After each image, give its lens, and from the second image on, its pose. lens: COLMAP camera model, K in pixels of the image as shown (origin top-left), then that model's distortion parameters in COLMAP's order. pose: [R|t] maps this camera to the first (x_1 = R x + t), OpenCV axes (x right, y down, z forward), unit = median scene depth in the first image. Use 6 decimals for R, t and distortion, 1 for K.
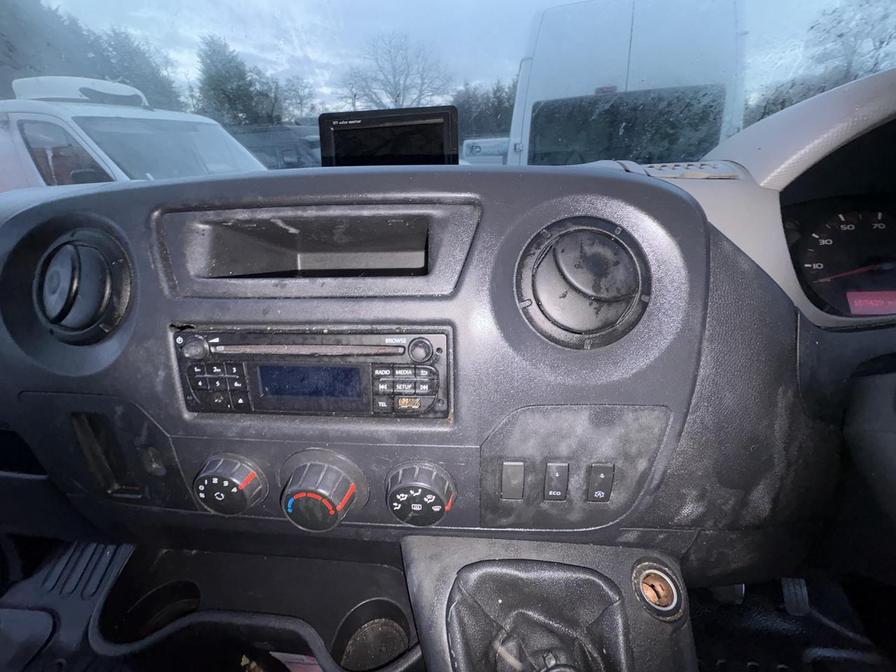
lens RADIAL K [[356.9, 0, 448.0], [0, 356.9, 336.0], [0, 0, 1]] dist [-0.001788, 0.000085]
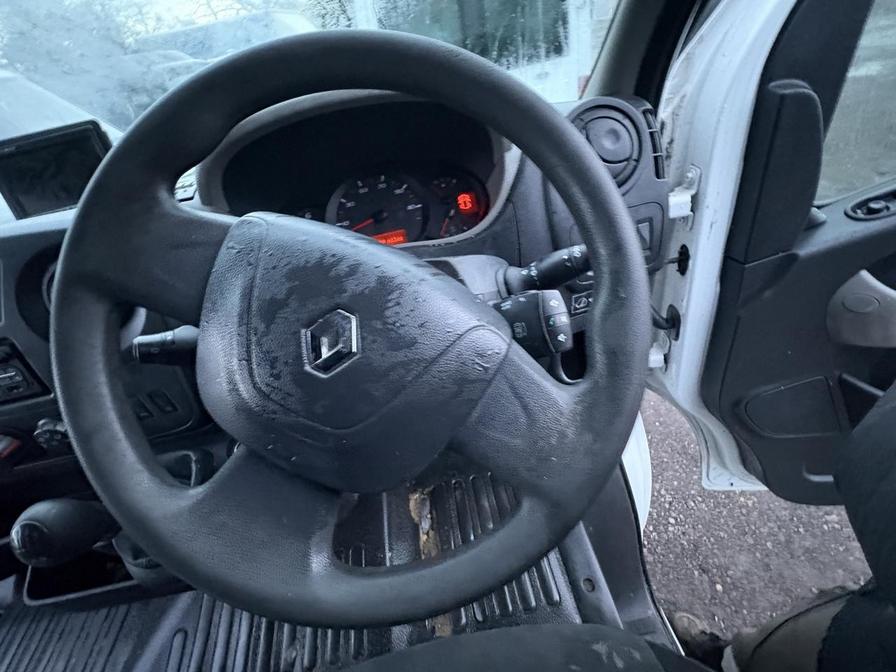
lens RADIAL K [[356.9, 0, 448.0], [0, 356.9, 336.0], [0, 0, 1]] dist [-0.001788, 0.000085]
pose [[0.968024, -0.234343, 0.089520, 1.193037], [0.210116, 0.952371, 0.220997, 0.008206], [-0.137045, -0.195121, 0.971157, -0.569196]]
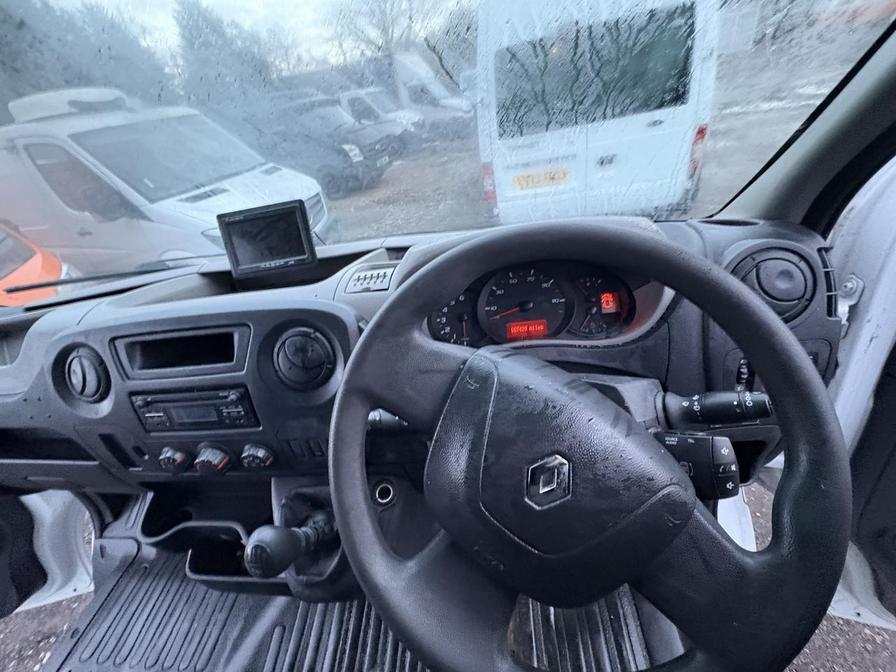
lens RADIAL K [[356.9, 0, 448.0], [0, 356.9, 336.0], [0, 0, 1]] dist [-0.001788, 0.000085]
pose [[0.991752, -0.101315, -0.078508, 0.934445], [0.111303, 0.984502, 0.135528, -0.314927], [0.063560, -0.143148, 0.987658, -0.664800]]
